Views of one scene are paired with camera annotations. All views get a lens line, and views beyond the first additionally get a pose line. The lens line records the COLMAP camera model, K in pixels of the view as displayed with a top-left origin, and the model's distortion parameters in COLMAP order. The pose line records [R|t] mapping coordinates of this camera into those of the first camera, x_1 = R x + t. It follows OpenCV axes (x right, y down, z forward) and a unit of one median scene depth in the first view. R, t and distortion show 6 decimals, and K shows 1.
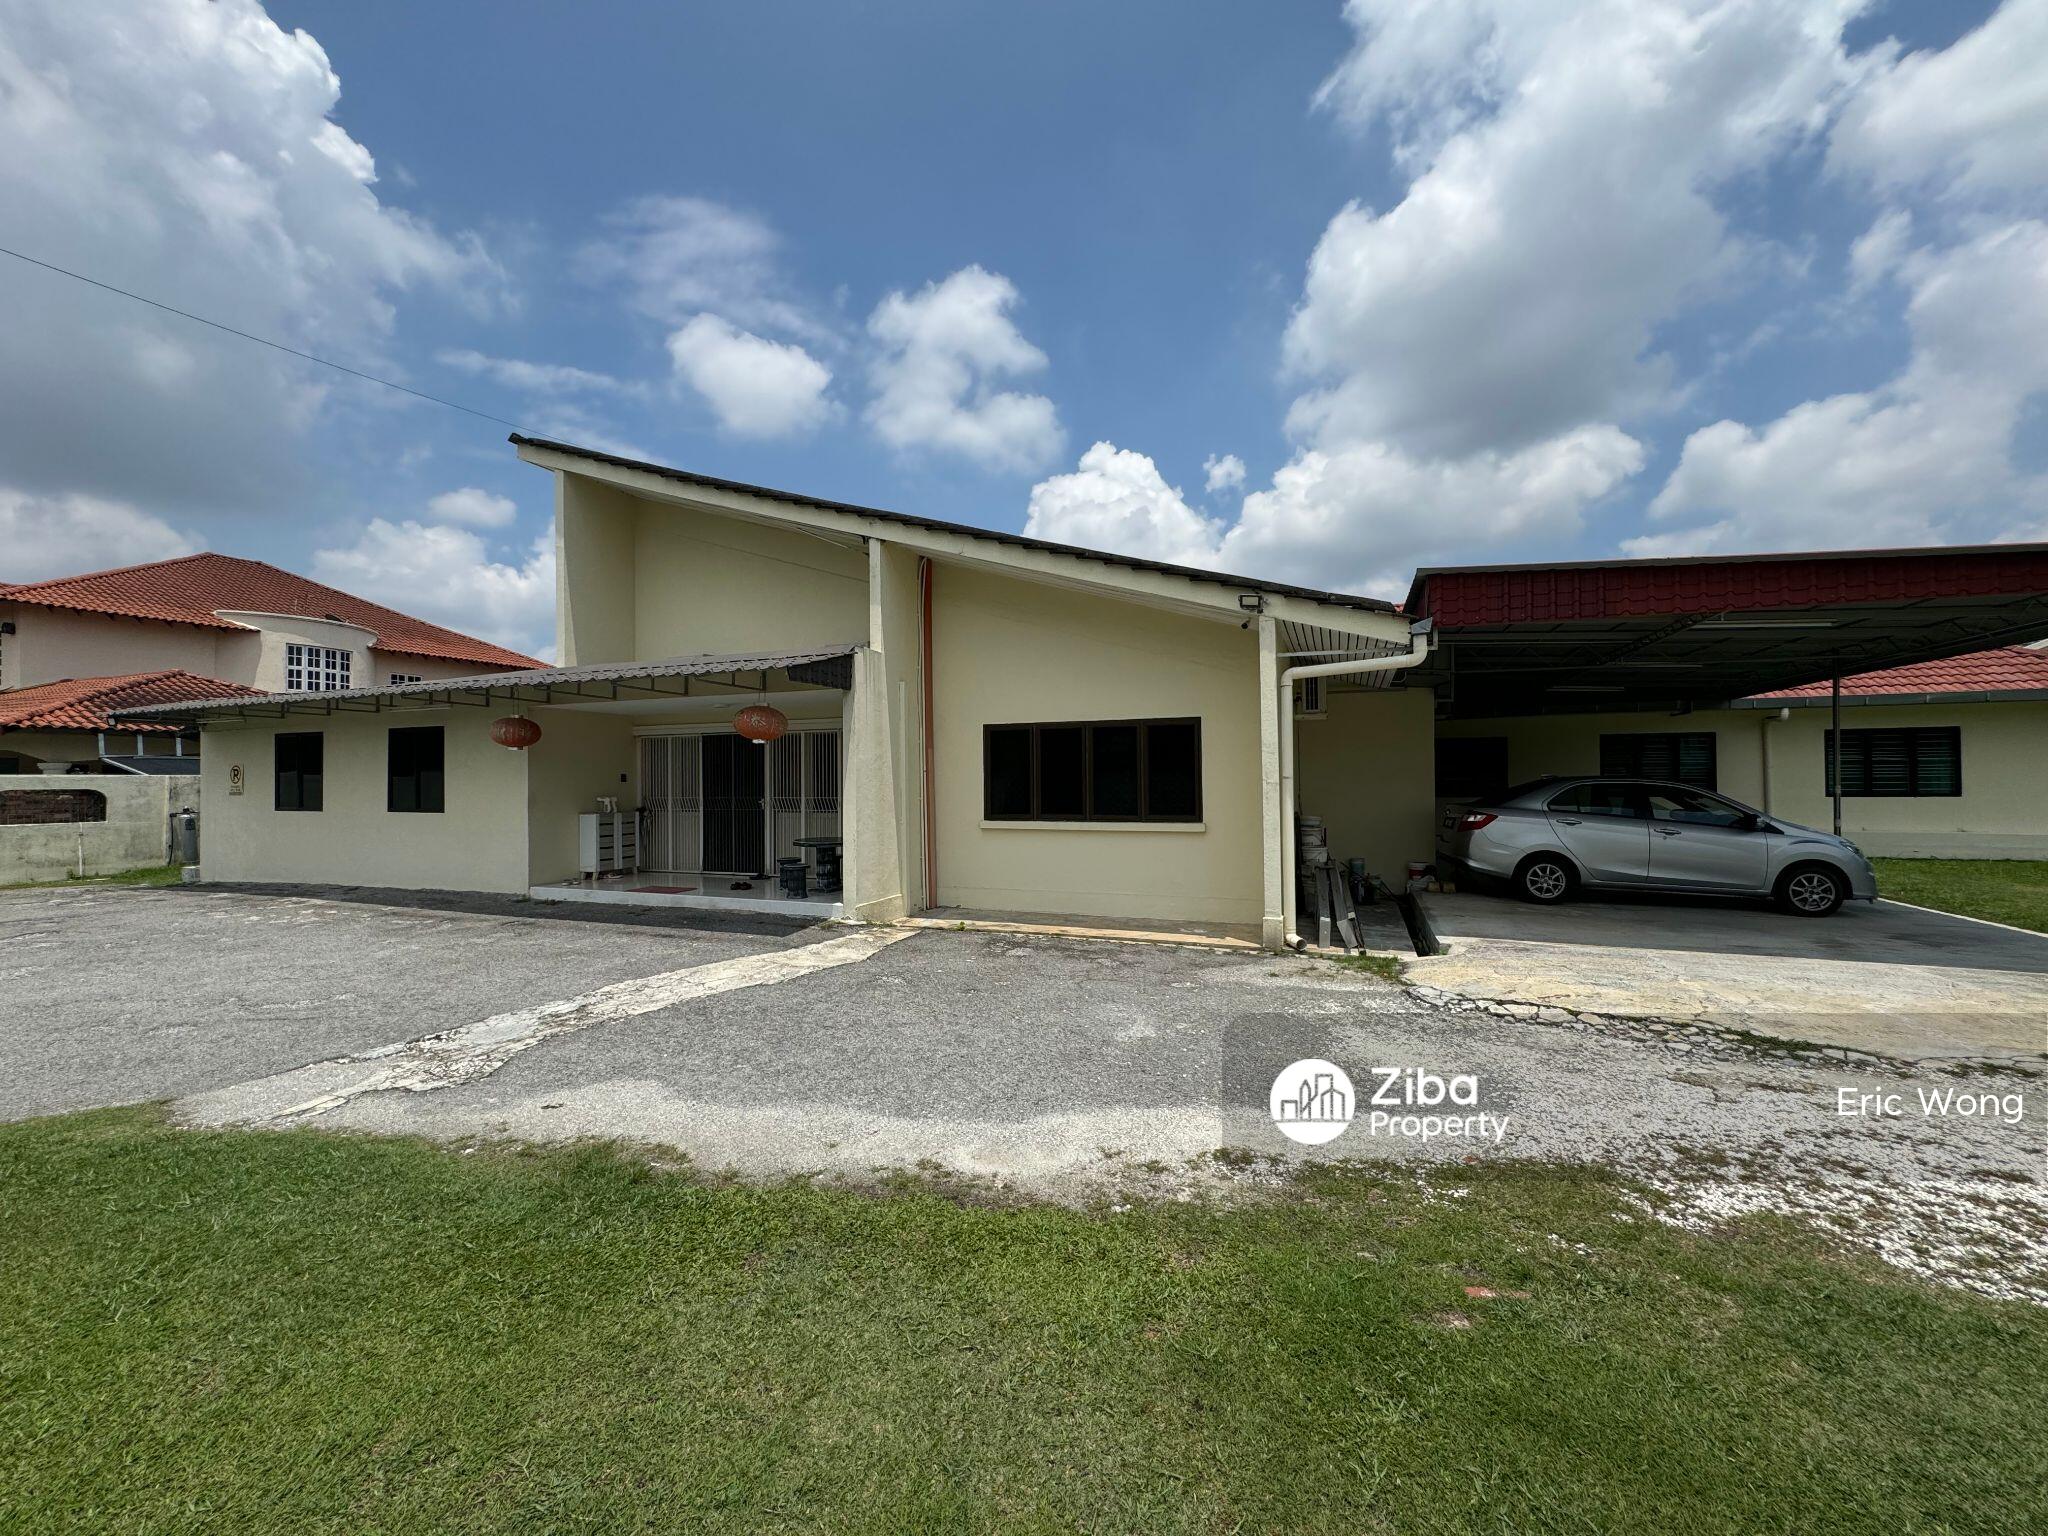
lens RADIAL K [[817.5, 0, 1024.8], [0, 817.5, 761.6], [0, 0, 1]] dist [0.001342, 0.000556]
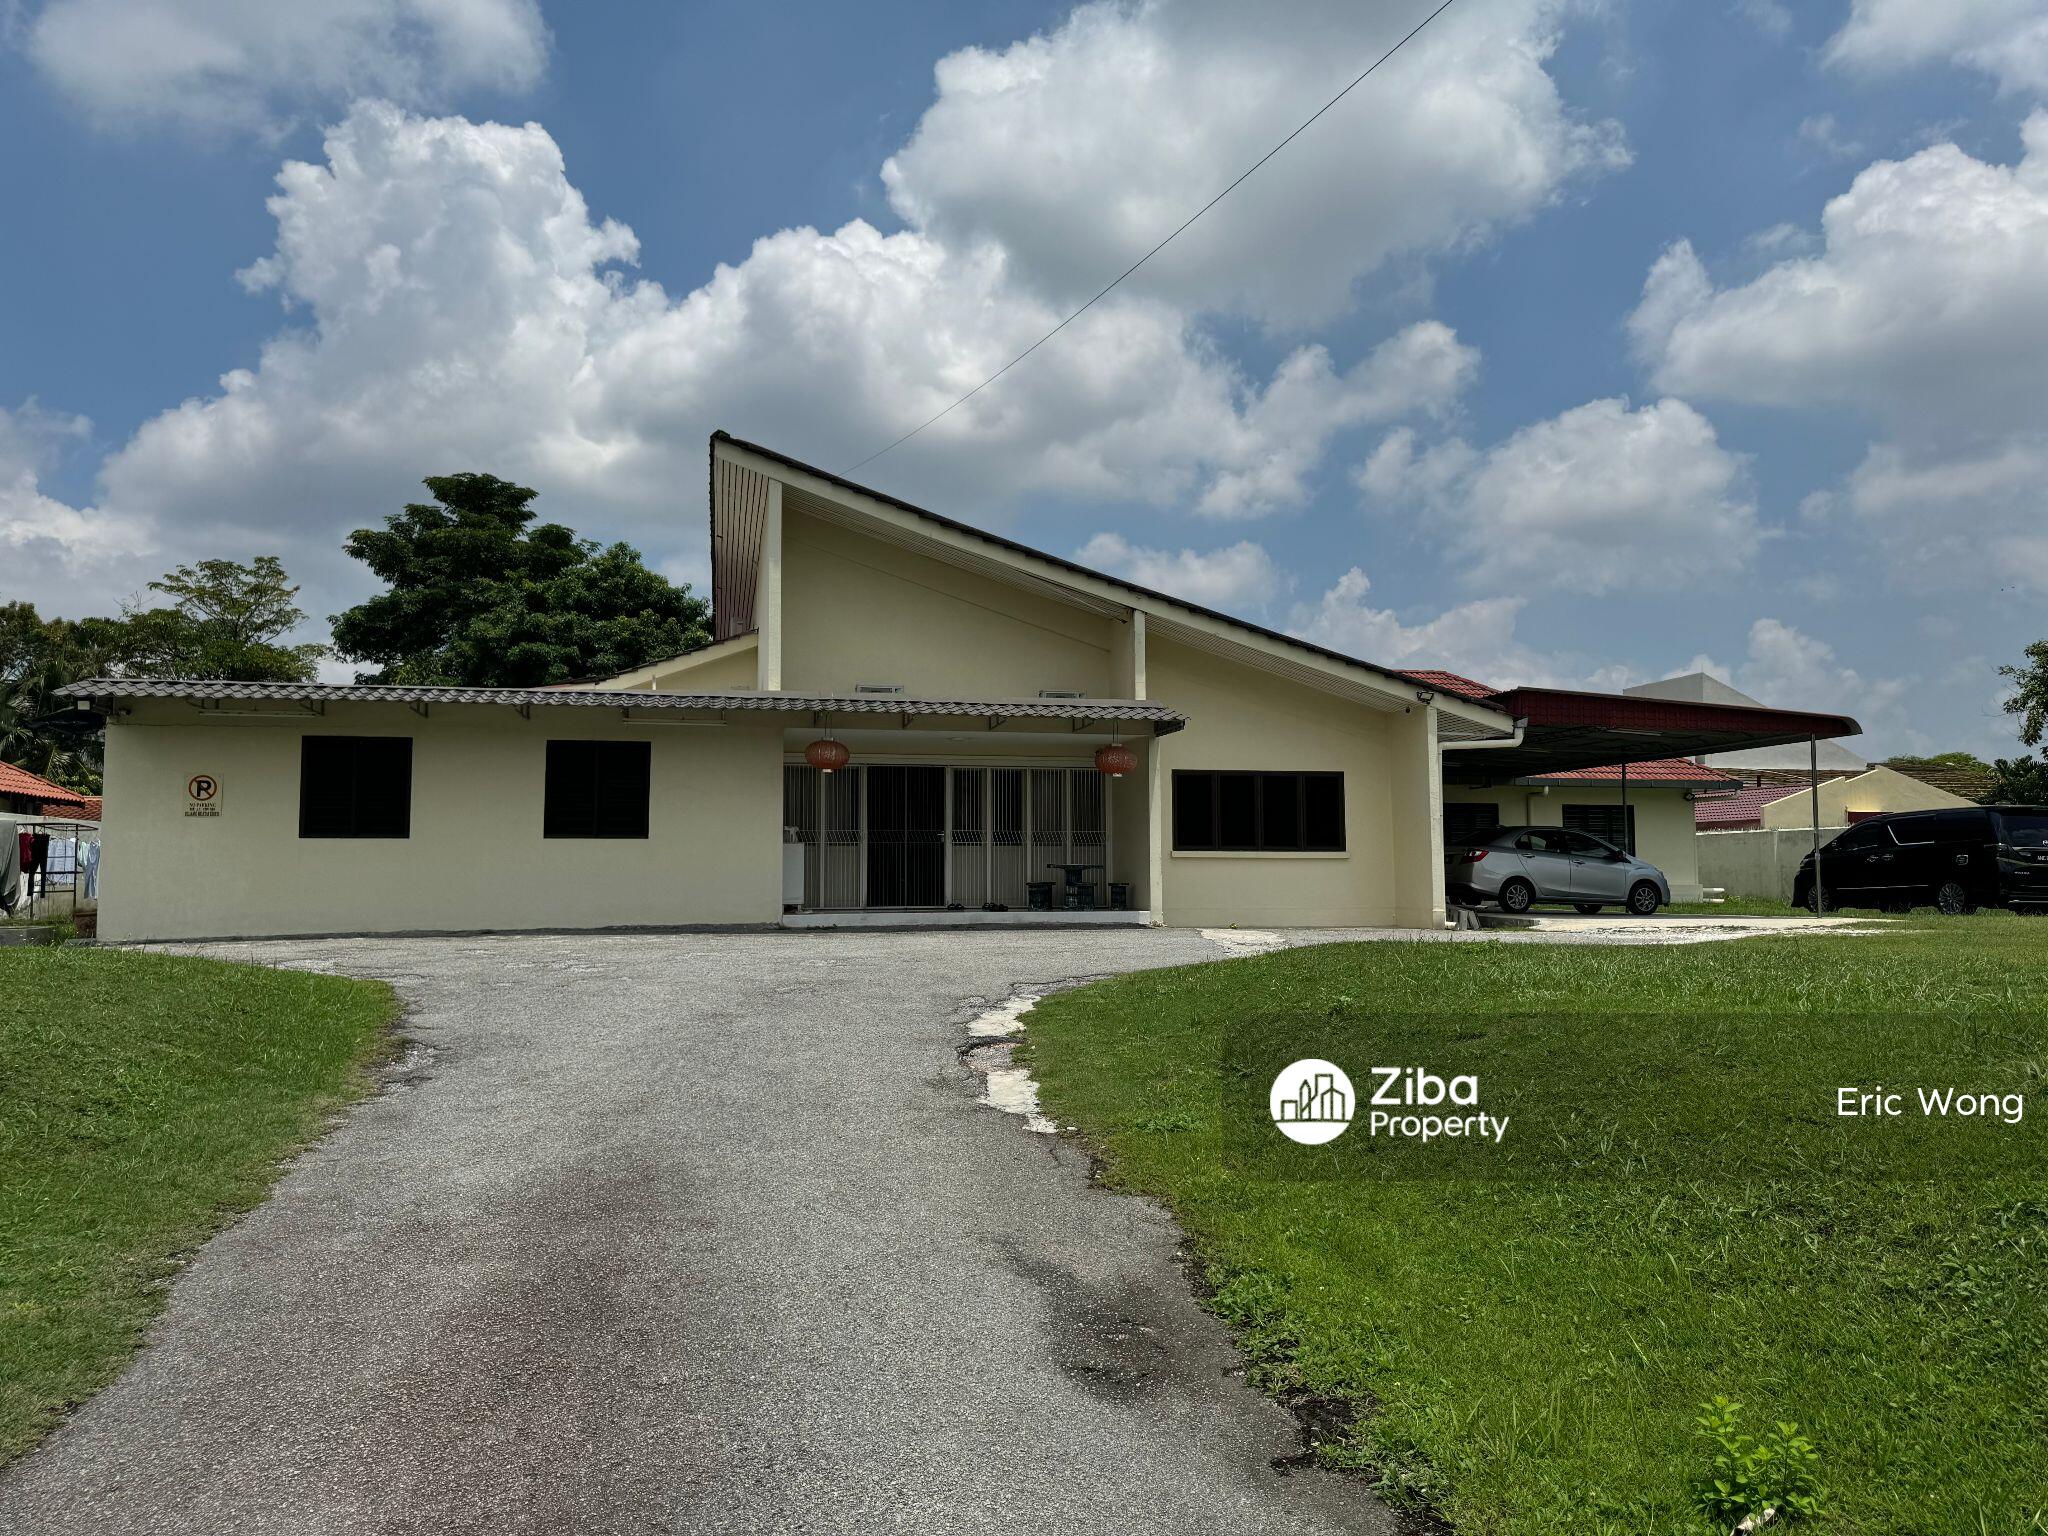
lens RADIAL K [[1518.3, 0, 1030.4], [0, 1518.3, 758.4], [0, 0, 1]] dist [0.064294, -0.019459]
pose [[0.832010, 0.051294, 0.552384, -1.551392], [-0.015570, 0.997483, -0.069173, 0.101281], [-0.554542, 0.048952, 0.830715, -0.760866]]
